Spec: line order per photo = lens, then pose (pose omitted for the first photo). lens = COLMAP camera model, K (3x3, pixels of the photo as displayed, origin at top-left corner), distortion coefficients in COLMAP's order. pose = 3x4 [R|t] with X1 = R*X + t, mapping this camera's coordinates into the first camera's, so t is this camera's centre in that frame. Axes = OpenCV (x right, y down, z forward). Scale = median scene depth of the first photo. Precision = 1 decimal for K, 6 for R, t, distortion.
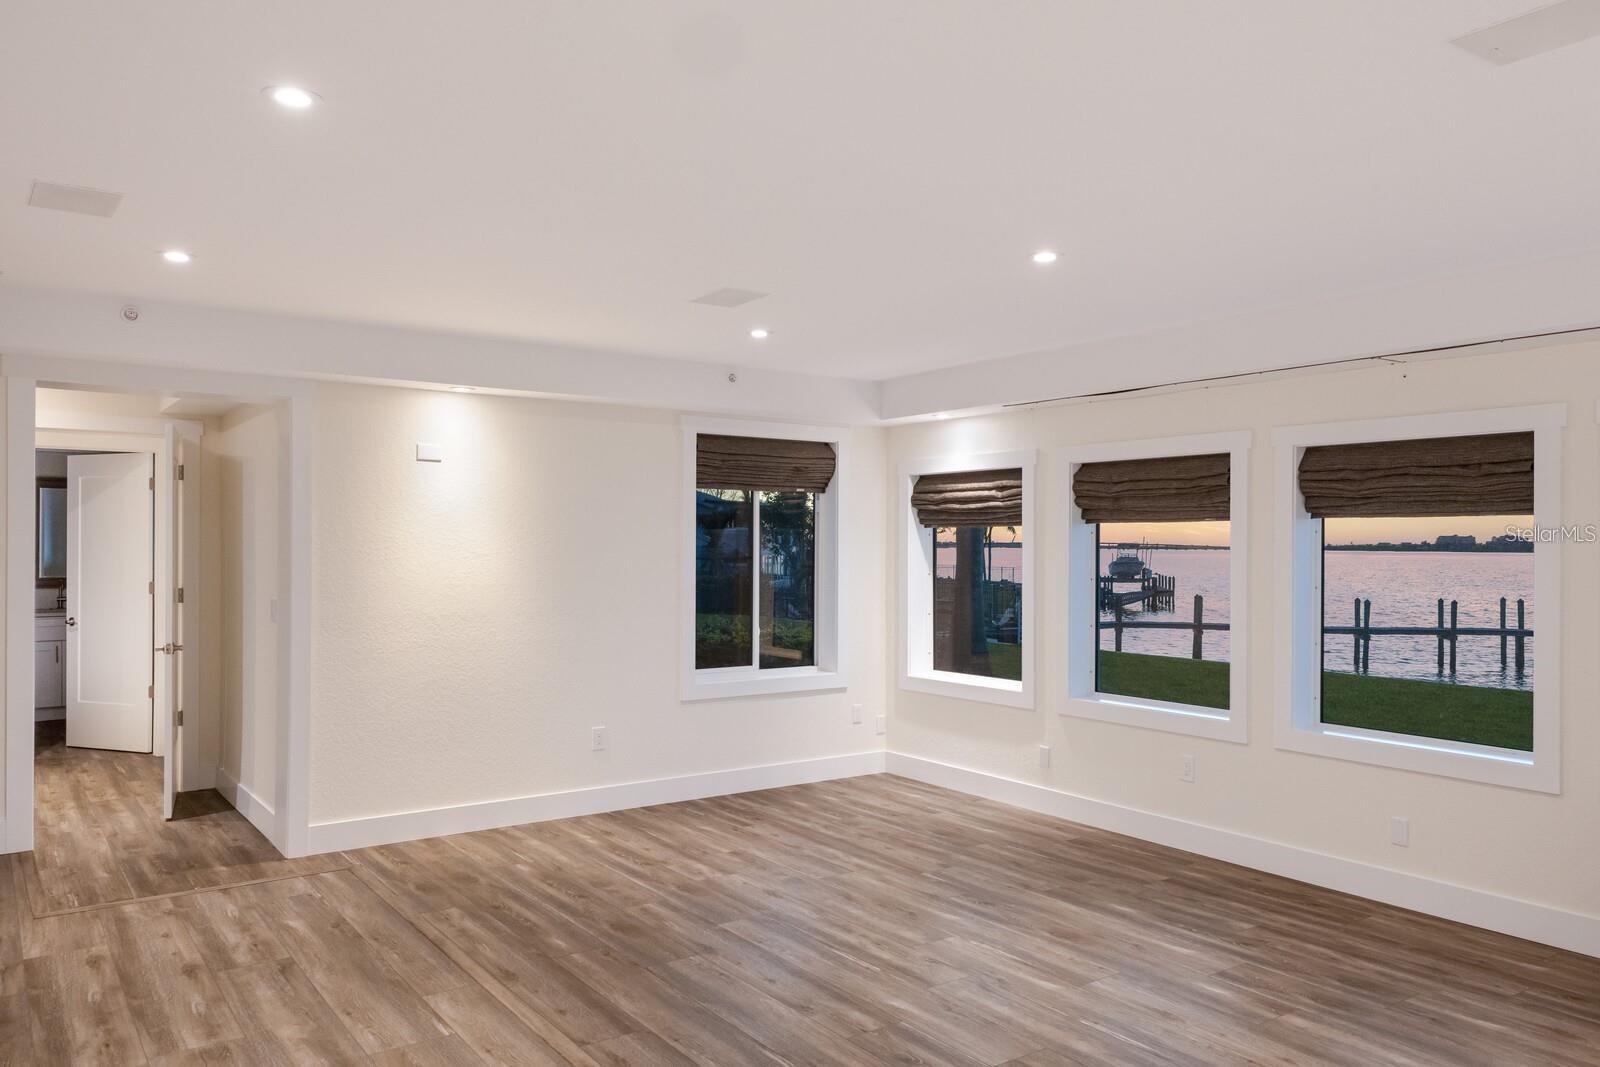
lens RADIAL K [[1115.8, 0, 801.6], [0, 1115.8, 534.9], [0, 0, 1]] dist [0.011306, -0.009132]
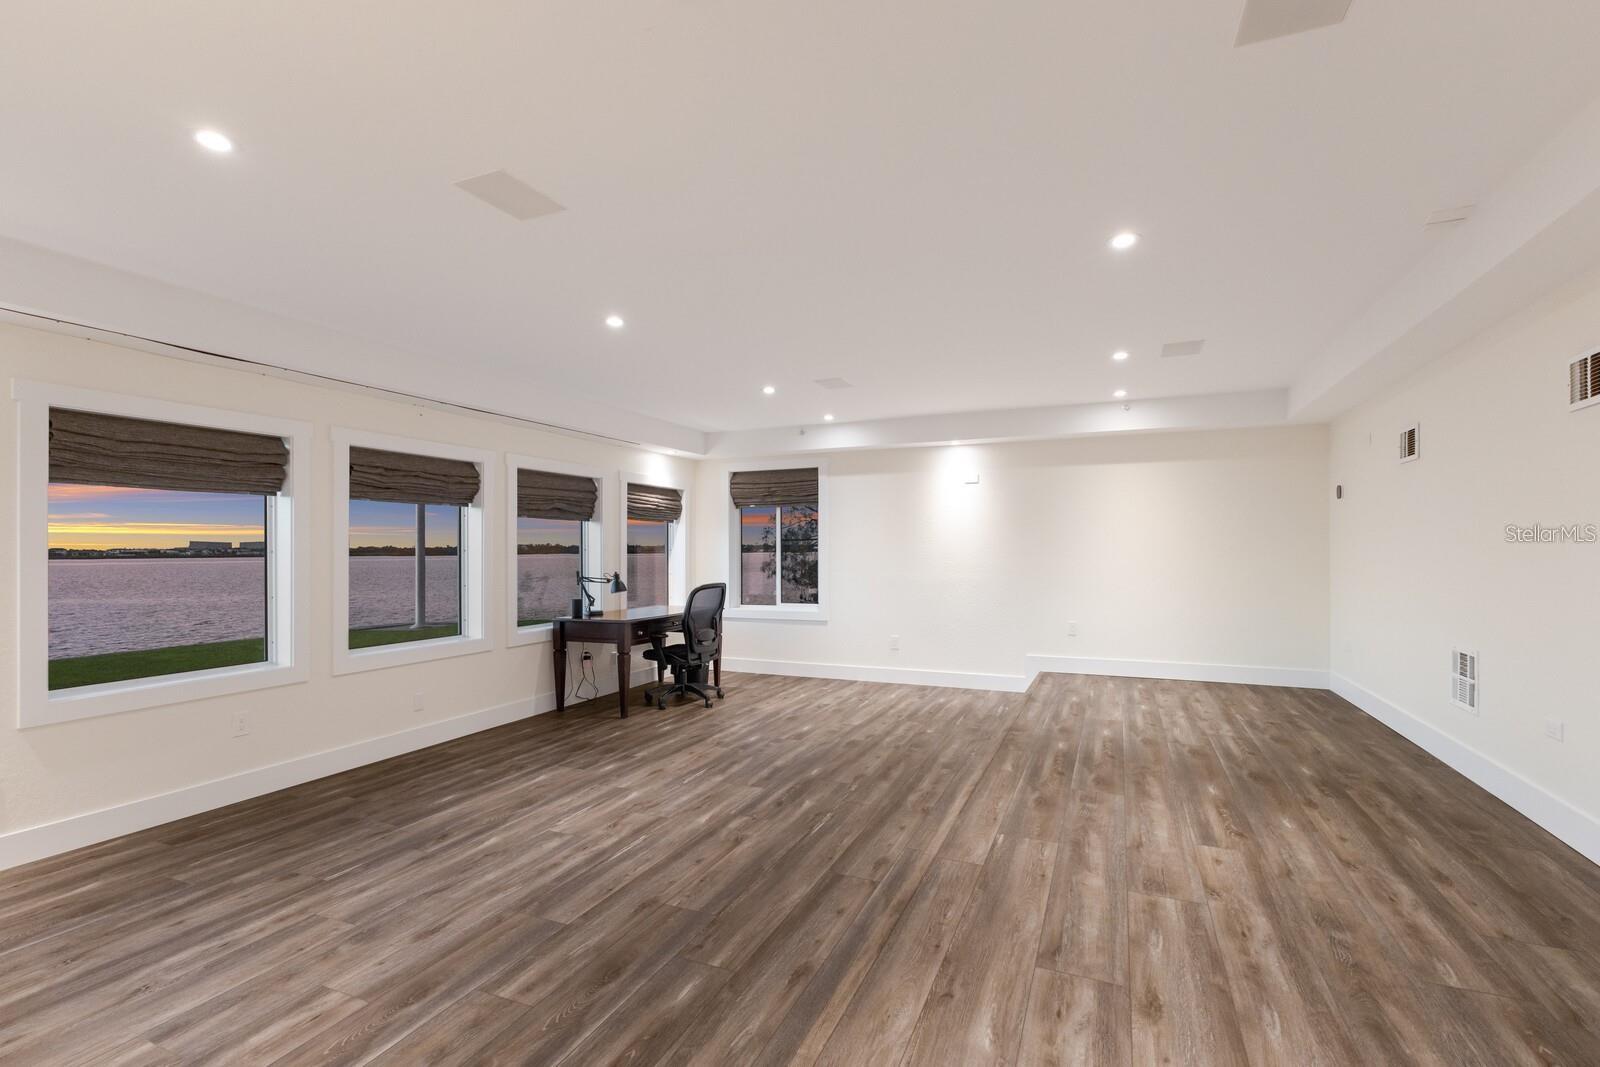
lens RADIAL K [[703.7, 0, 801.7], [0, 703.7, 532.0], [0, 0, 1]] dist [0.017682, -0.001308]
pose [[-0.490257, 0.016199, 0.871427, -0.704740], [-0.005538, 0.999749, -0.021700, 0.051311], [-0.871560, -0.015464, -0.490044, 1.190129]]
